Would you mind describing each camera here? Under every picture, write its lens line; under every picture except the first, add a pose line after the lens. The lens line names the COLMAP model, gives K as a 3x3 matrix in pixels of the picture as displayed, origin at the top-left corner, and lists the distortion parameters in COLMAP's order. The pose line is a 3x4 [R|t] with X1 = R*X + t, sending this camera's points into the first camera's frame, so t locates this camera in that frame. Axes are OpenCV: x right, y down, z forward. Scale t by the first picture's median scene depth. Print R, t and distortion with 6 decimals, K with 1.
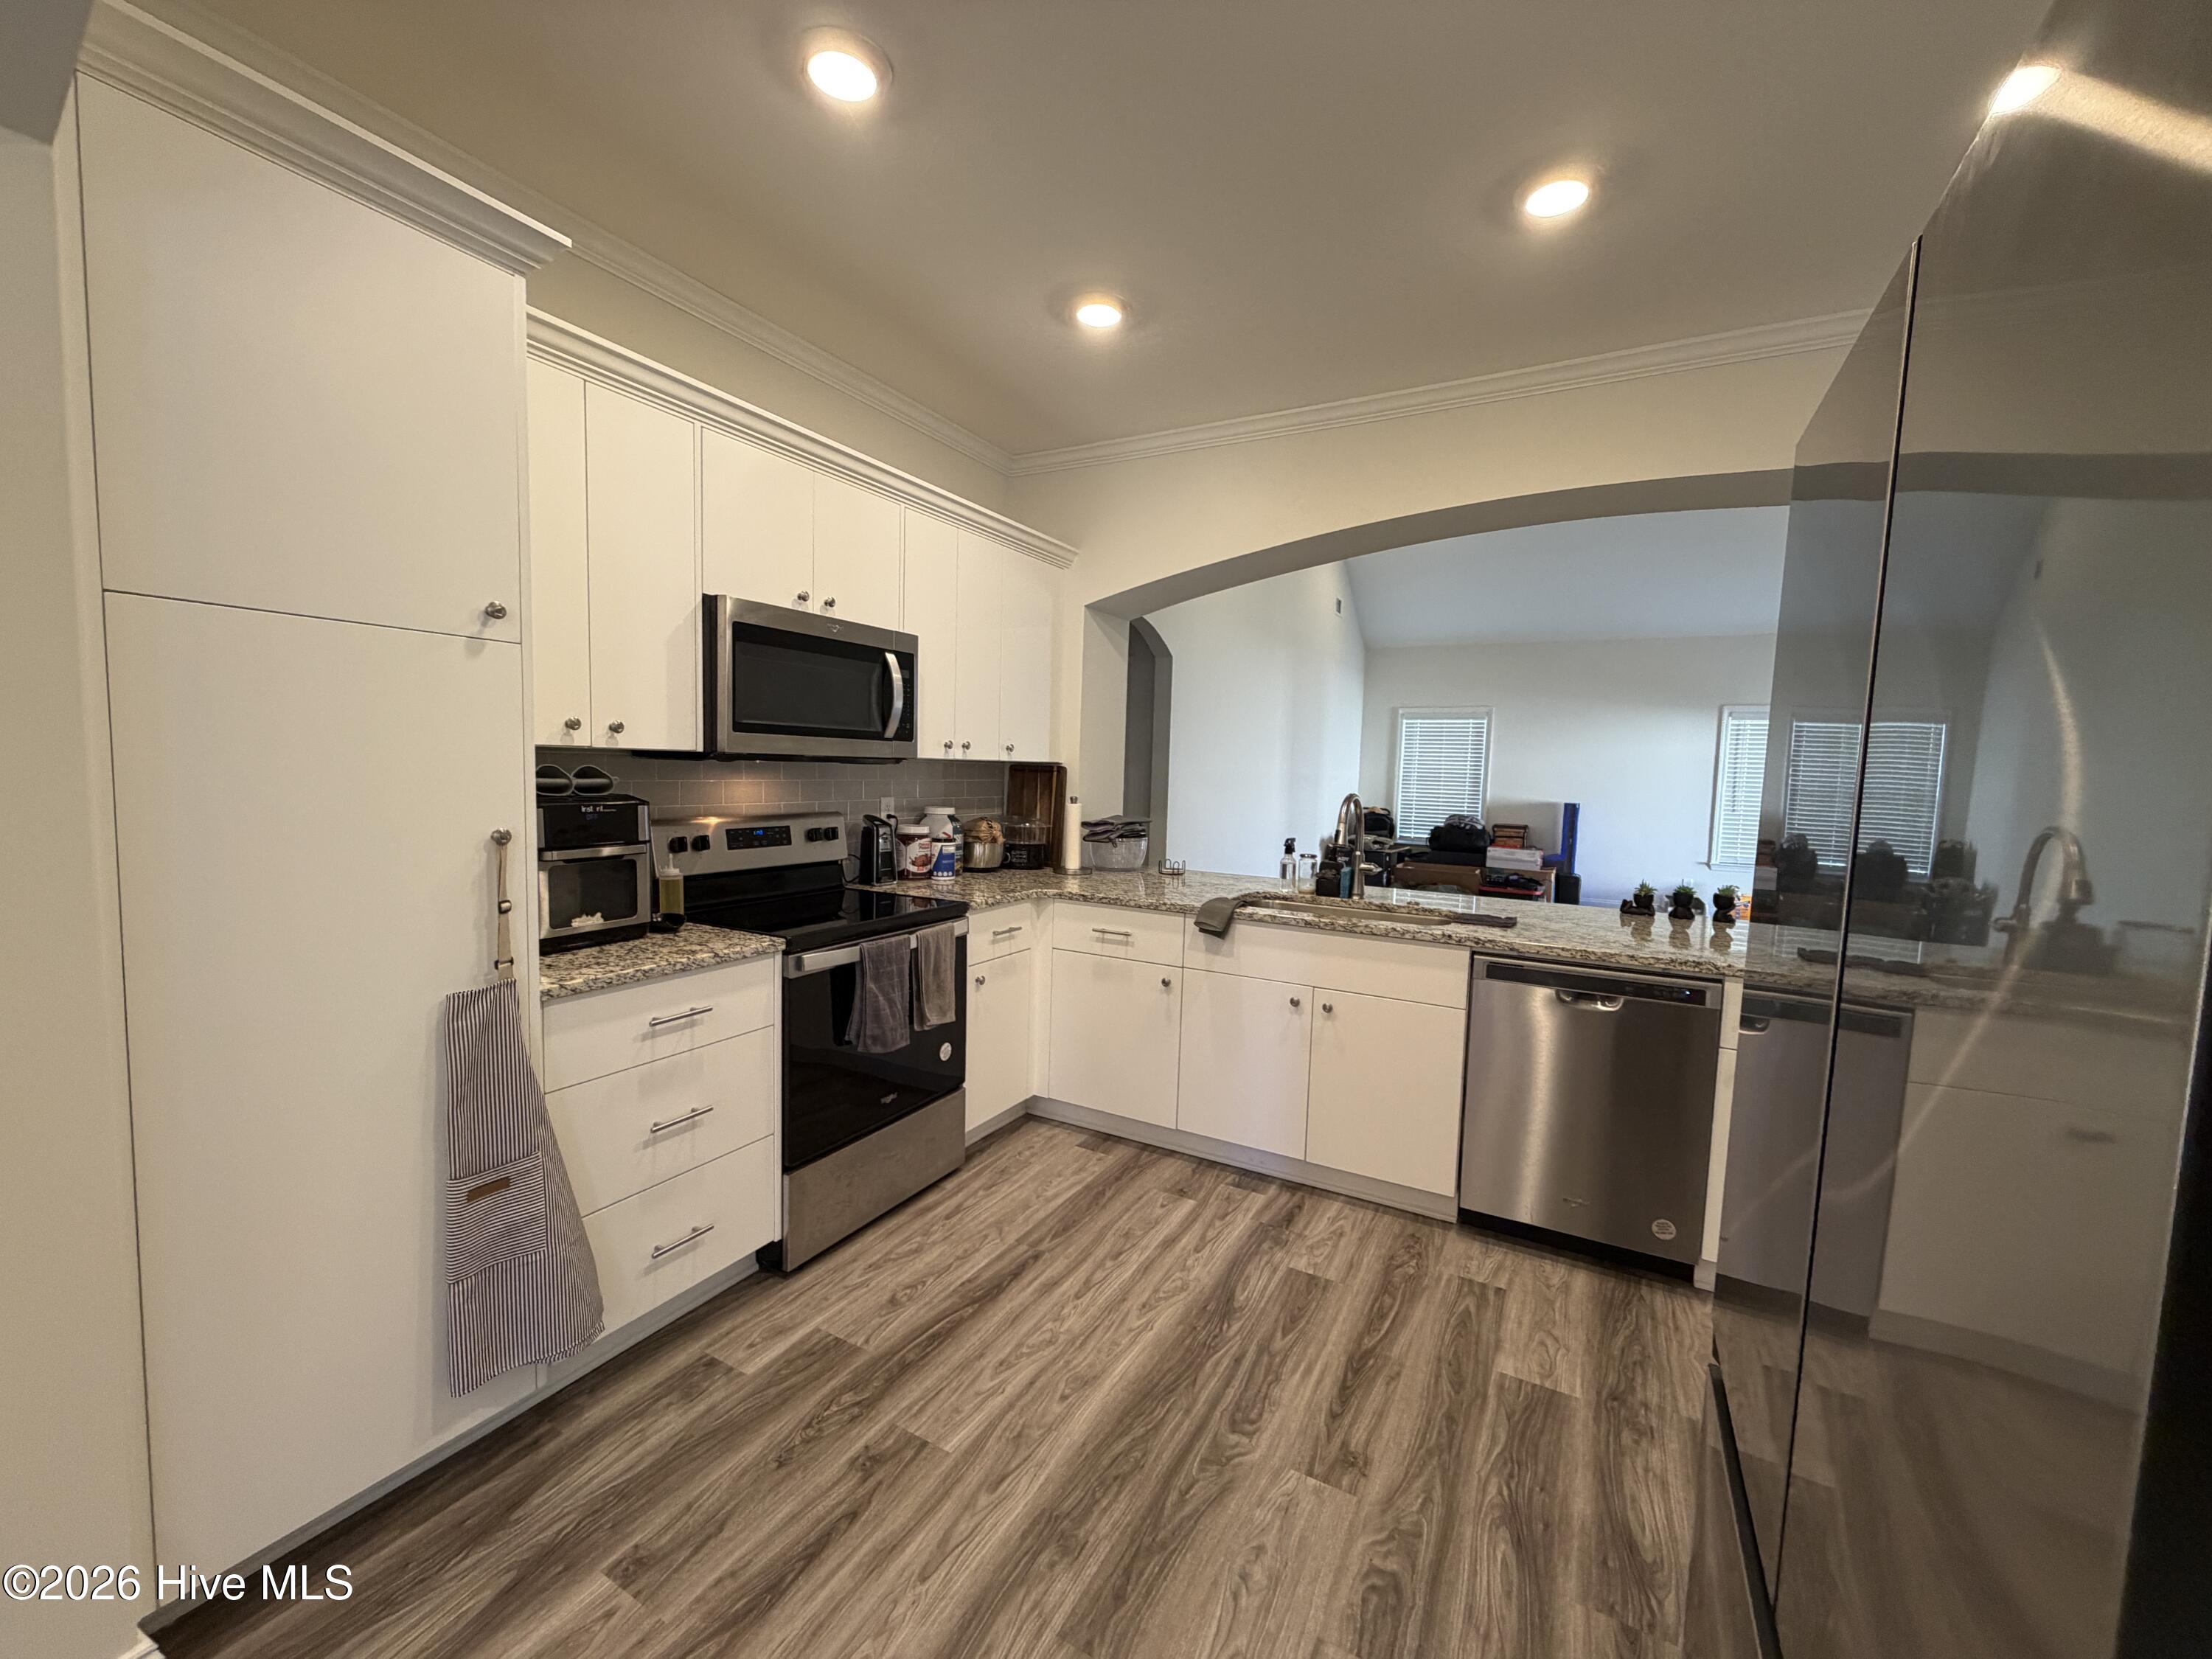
lens RADIAL K [[889.7, 0, 1108.0], [0, 889.7, 824.9], [0, 0, 1]] dist [0.000388, -0.000093]
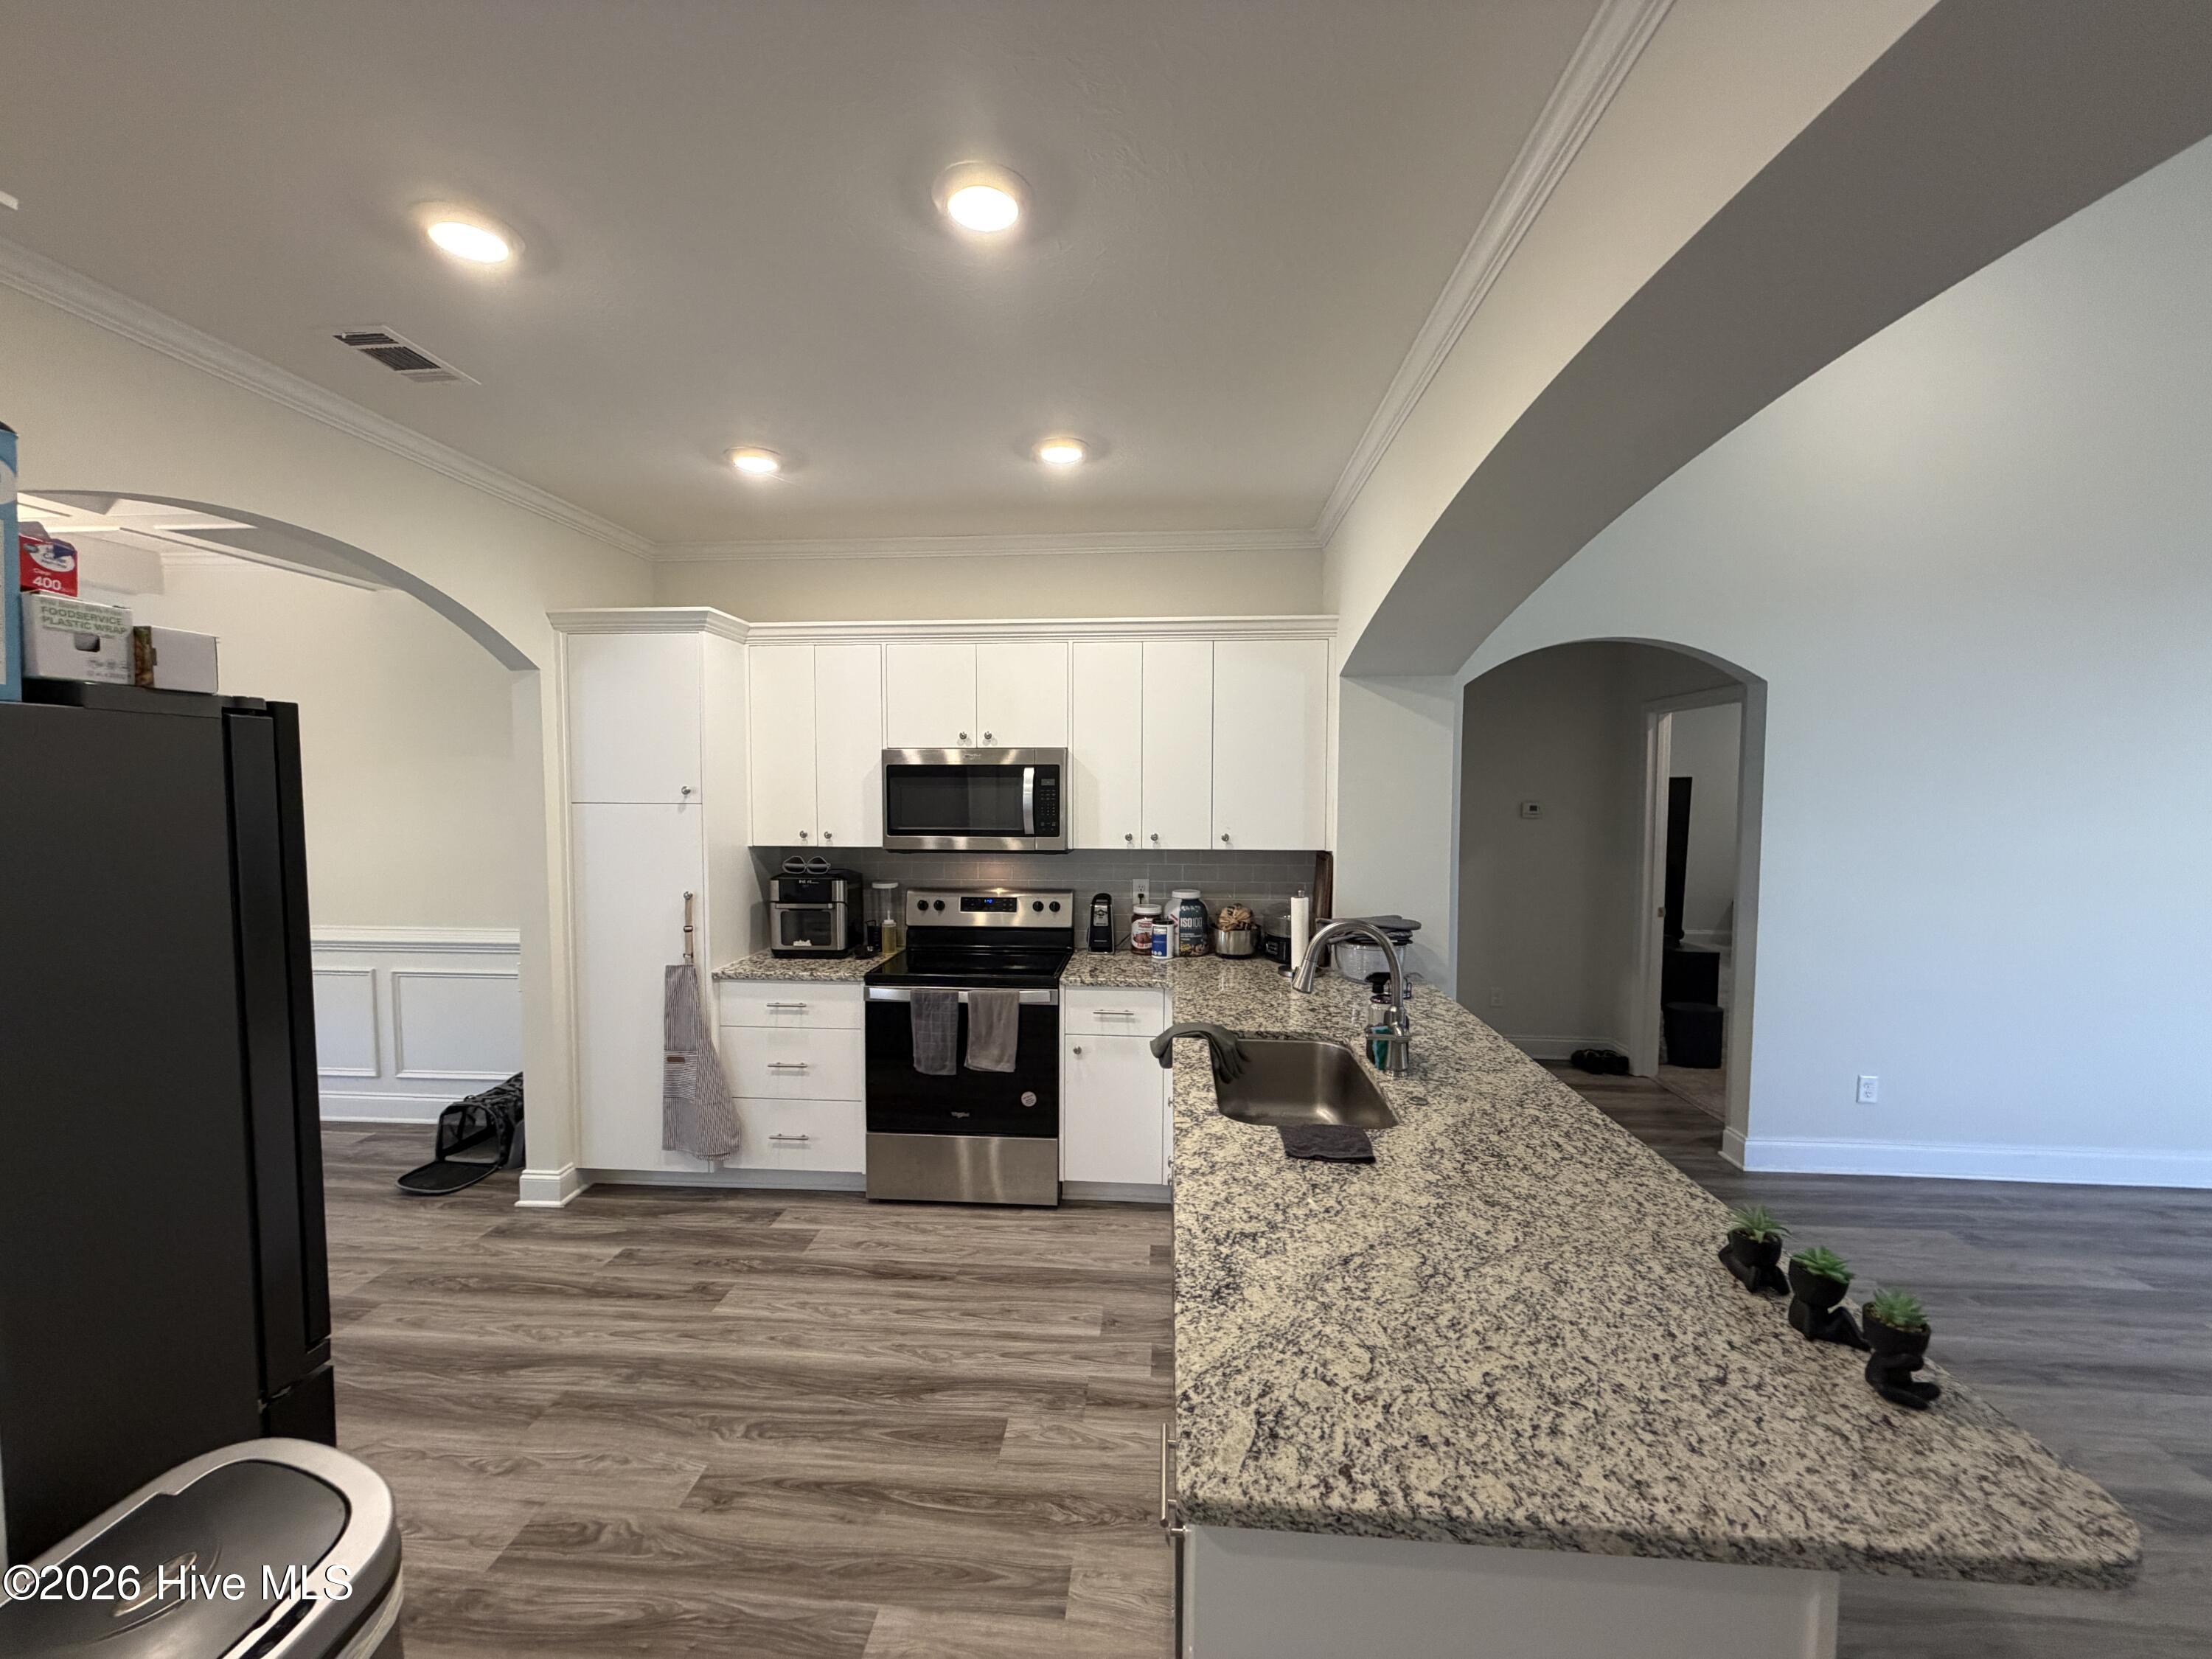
lens RADIAL K [[887.5, 0, 1097.4], [0, 887.5, 828.8], [0, 0, 1]] dist [-0.001769, -0.000052]
pose [[0.406073, 0.016375, -0.913694, 1.110711], [-0.050666, 0.998705, -0.004619, -0.125466], [0.912435, 0.048169, 0.406376, 0.693480]]
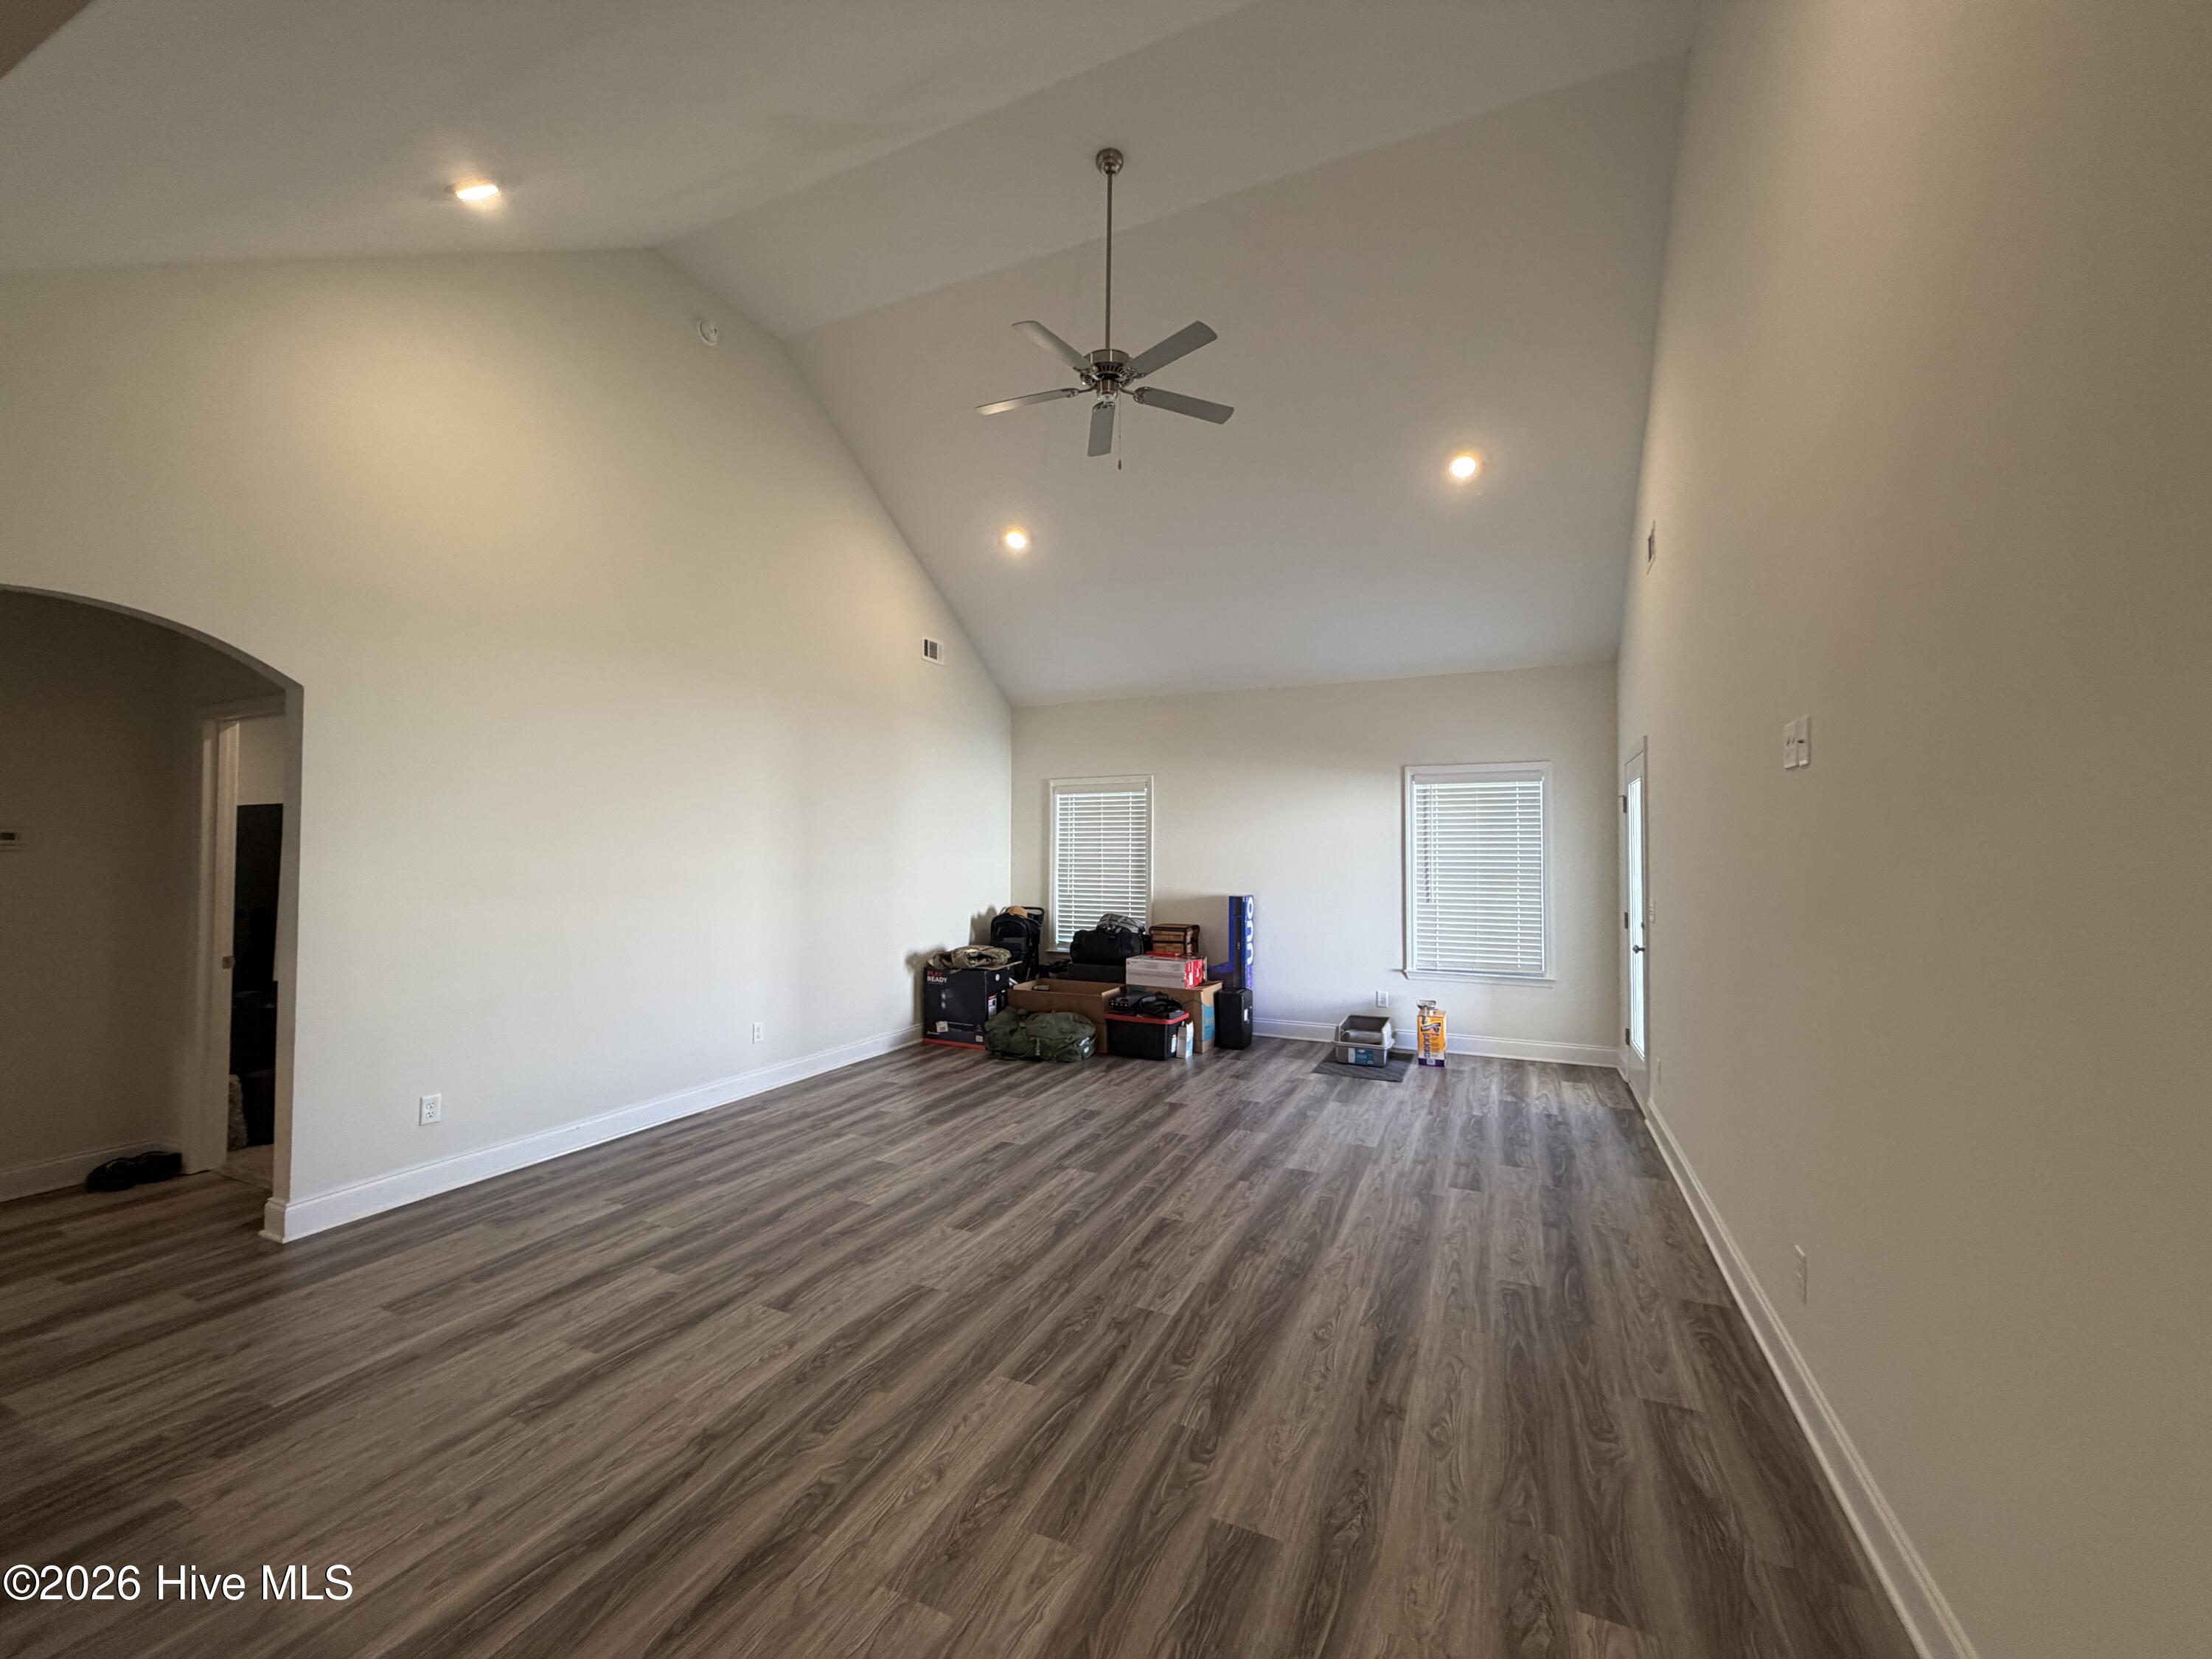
lens RADIAL K [[887.5, 0, 1097.4], [0, 887.5, 828.8], [0, 0, 1]] dist [-0.001769, -0.000052]
pose [[0.997108, -0.022427, 0.072620, 1.304740], [0.028875, 0.995613, -0.089002, -0.066464], [-0.070305, 0.090841, 0.993381, 0.892108]]
